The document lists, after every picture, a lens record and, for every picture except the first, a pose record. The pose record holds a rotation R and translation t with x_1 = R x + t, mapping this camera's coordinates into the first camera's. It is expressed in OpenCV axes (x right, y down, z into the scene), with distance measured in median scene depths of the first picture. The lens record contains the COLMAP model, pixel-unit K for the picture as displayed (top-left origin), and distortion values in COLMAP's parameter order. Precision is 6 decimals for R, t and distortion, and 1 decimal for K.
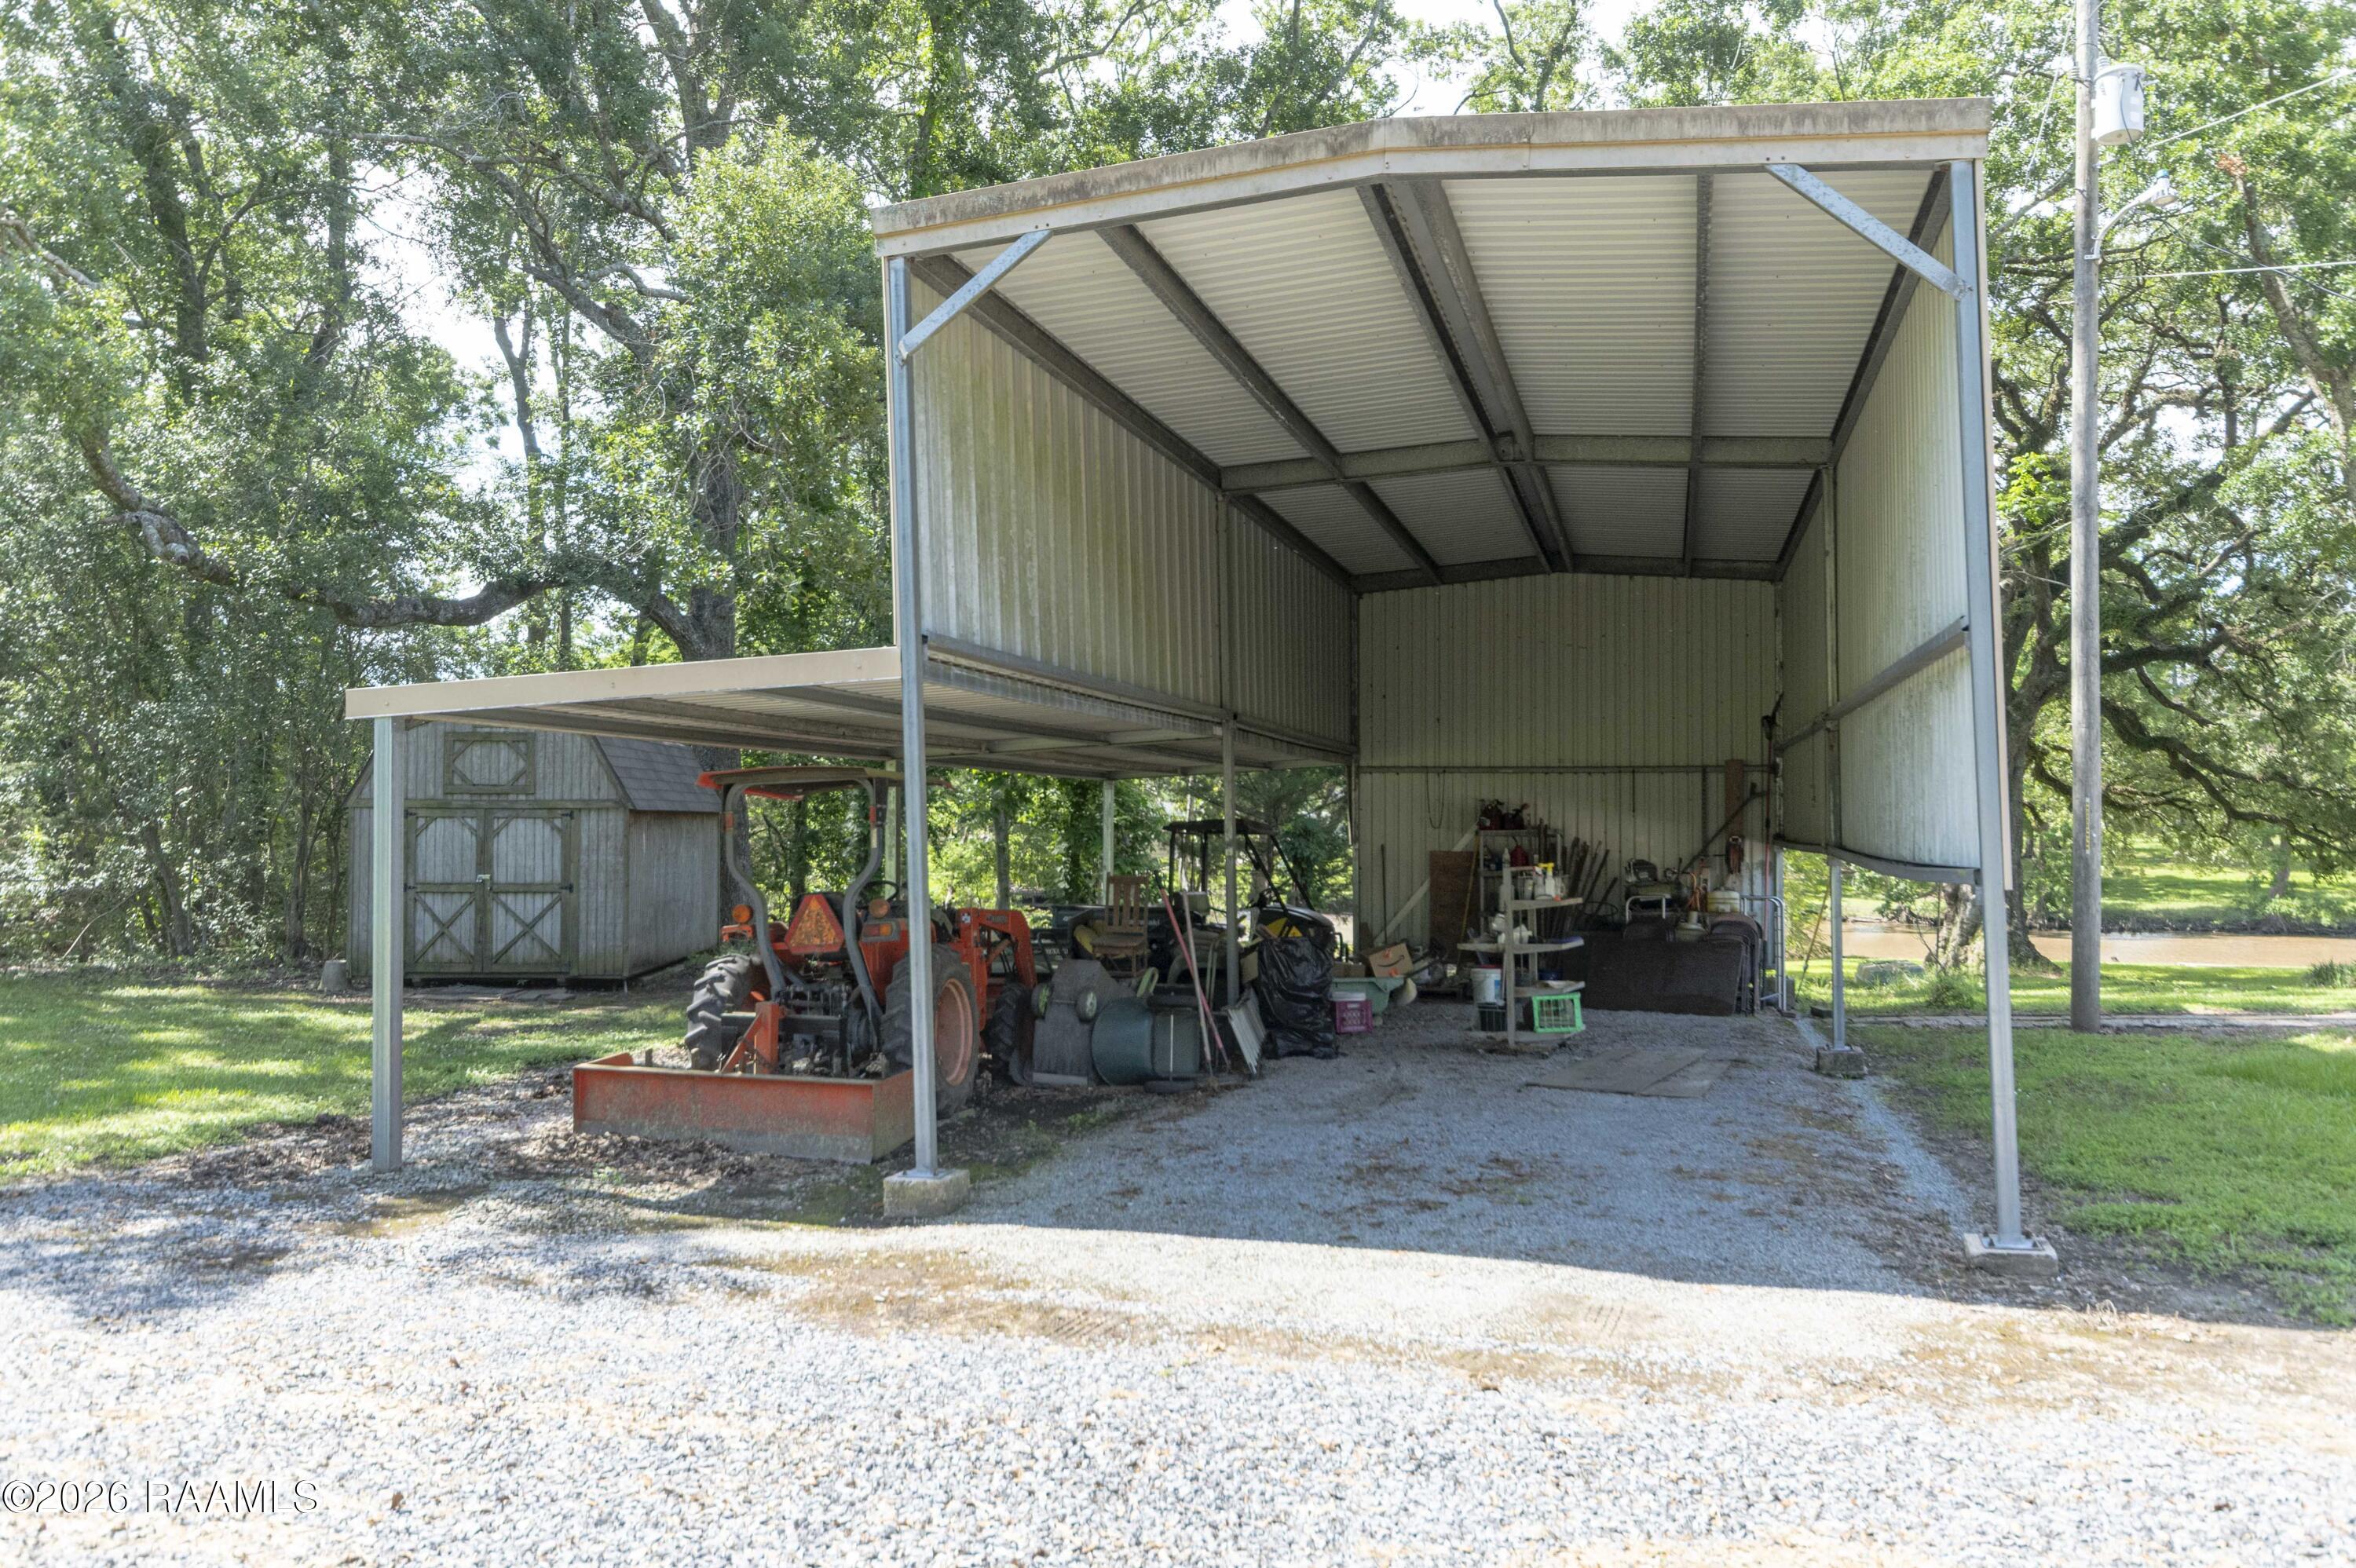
lens RADIAL K [[1776.5, 0, 1193.6], [0, 1776.5, 793.6], [0, 0, 1]] dist [0.001969, -0.001455]
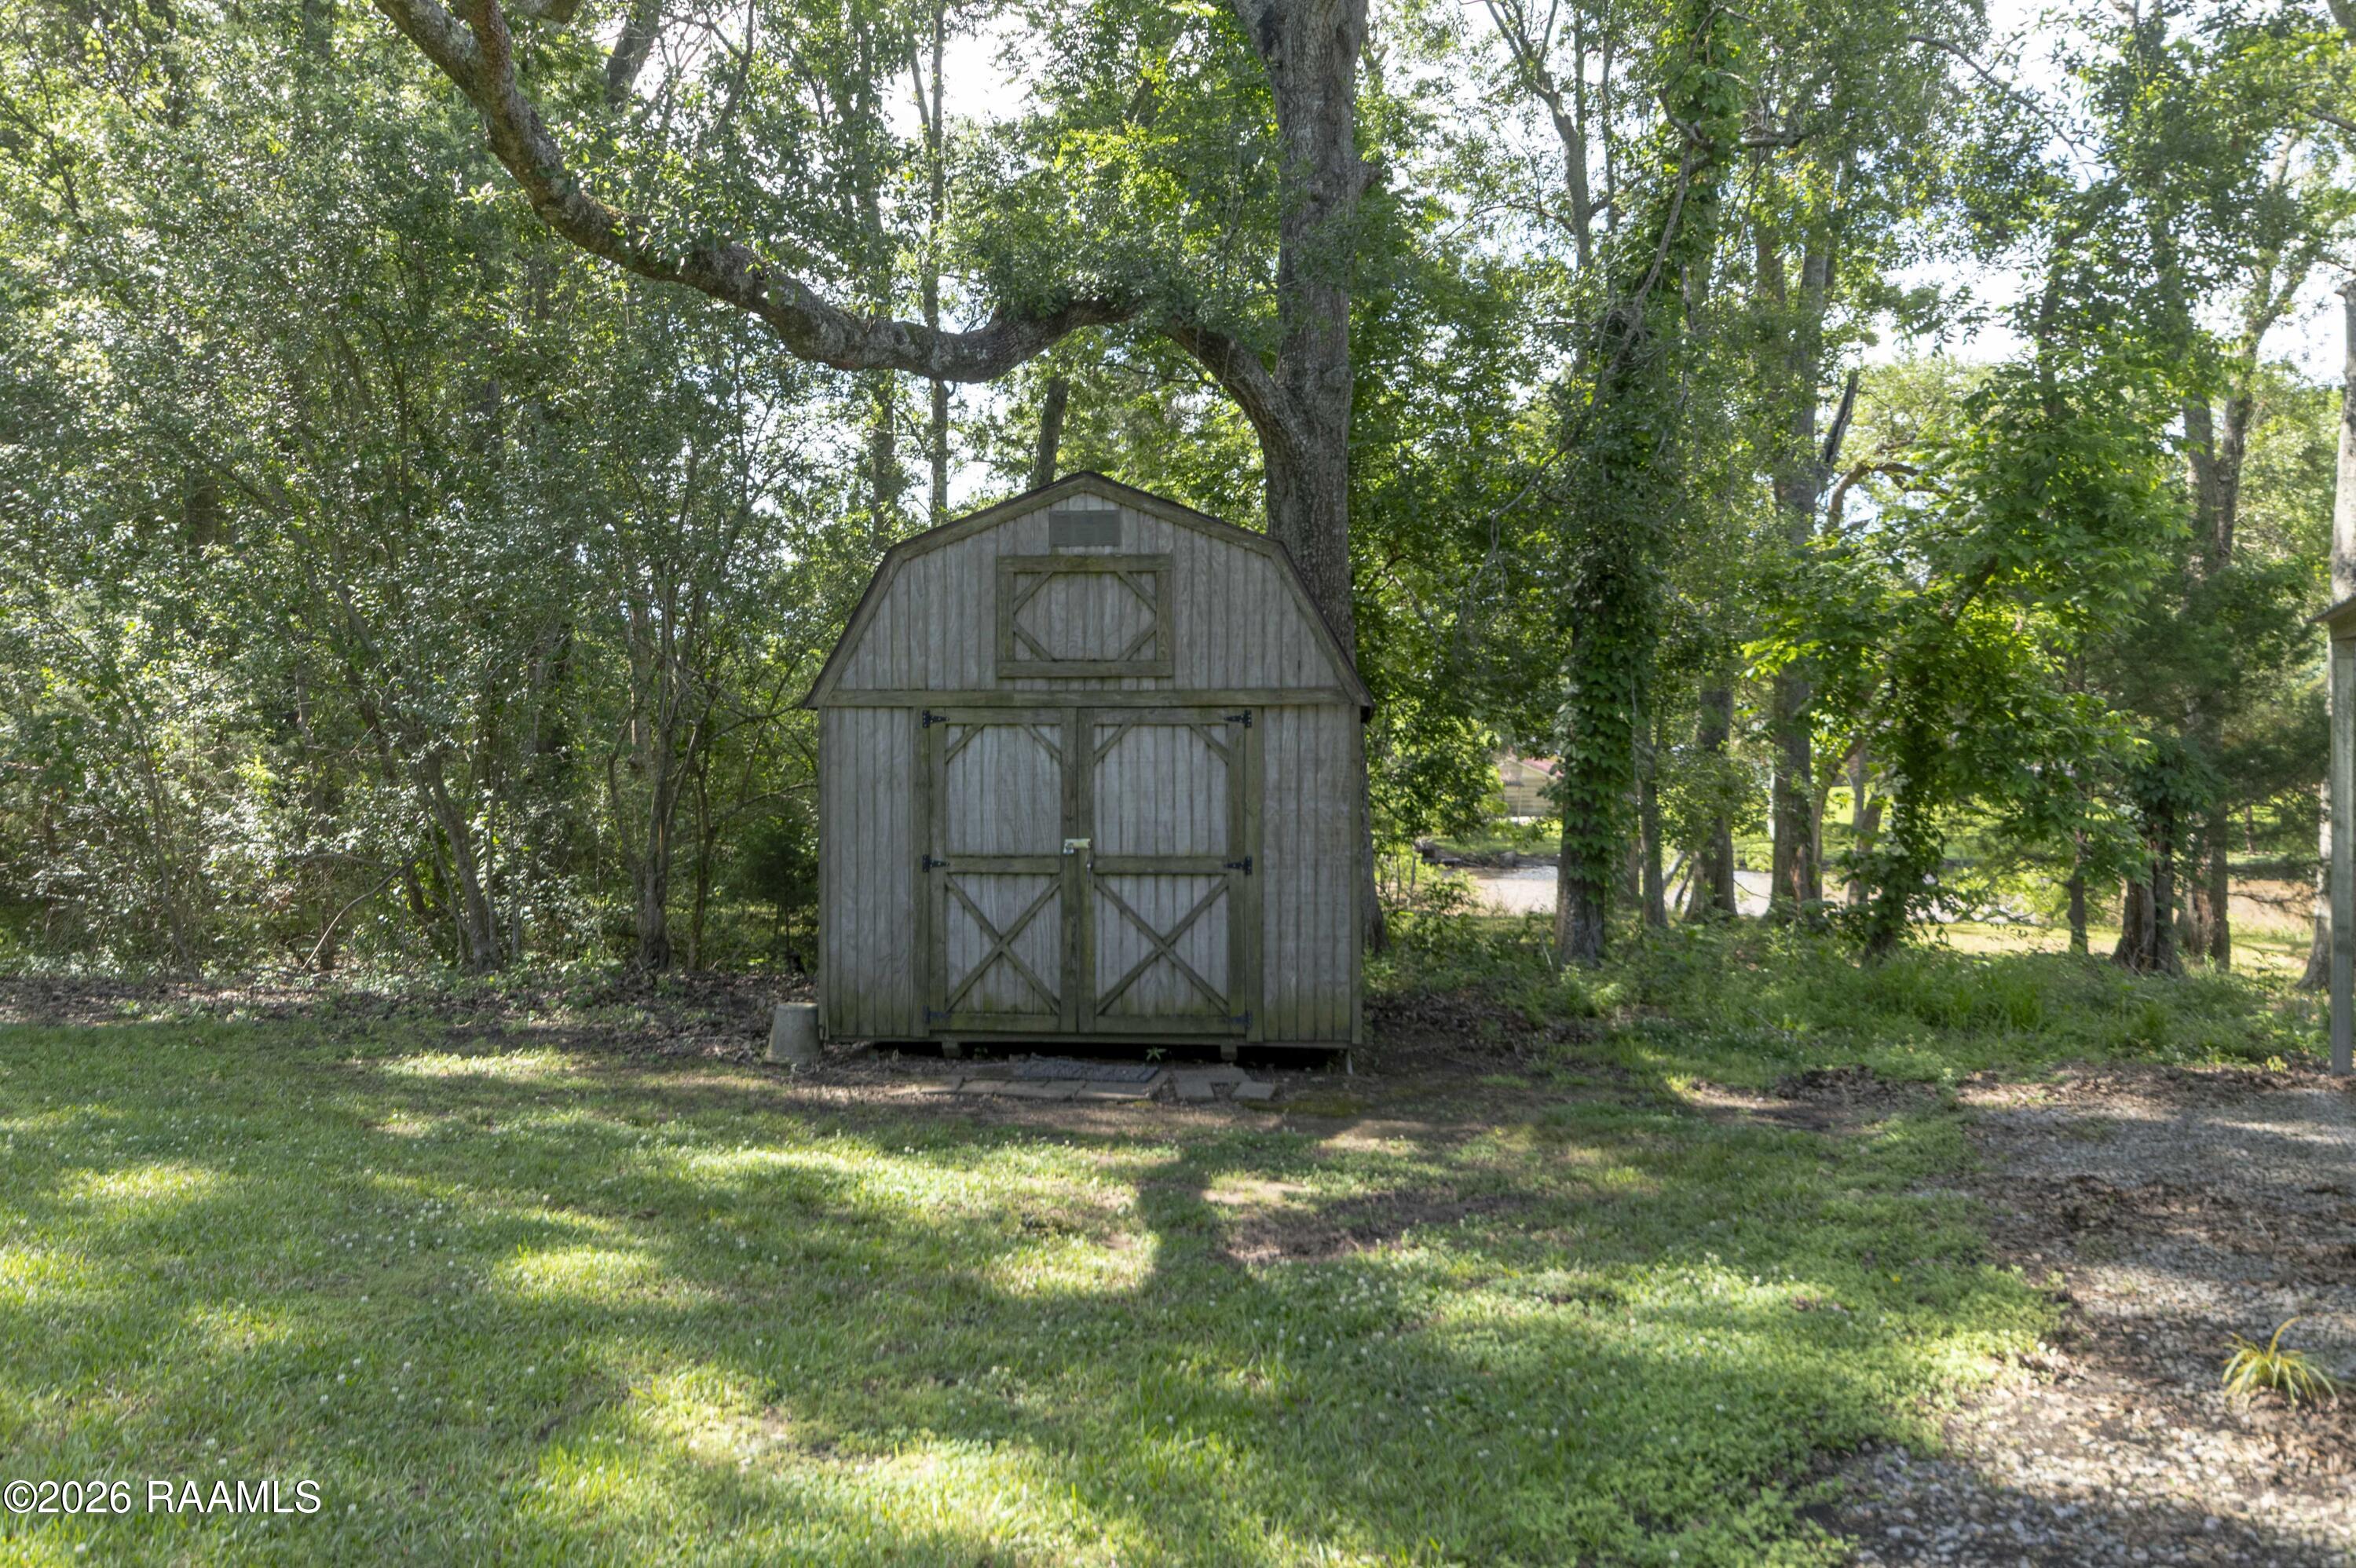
lens RADIAL K [[2031.6, 0, 1178.3], [0, 2031.6, 801.1], [0, 0, 1]] dist [0.004181, 0.003809]
pose [[0.988380, -0.002054, -0.151990, -0.258808], [0.007602, 0.999325, 0.035930, 0.013285], [0.151813, -0.036668, 0.987729, 0.398301]]
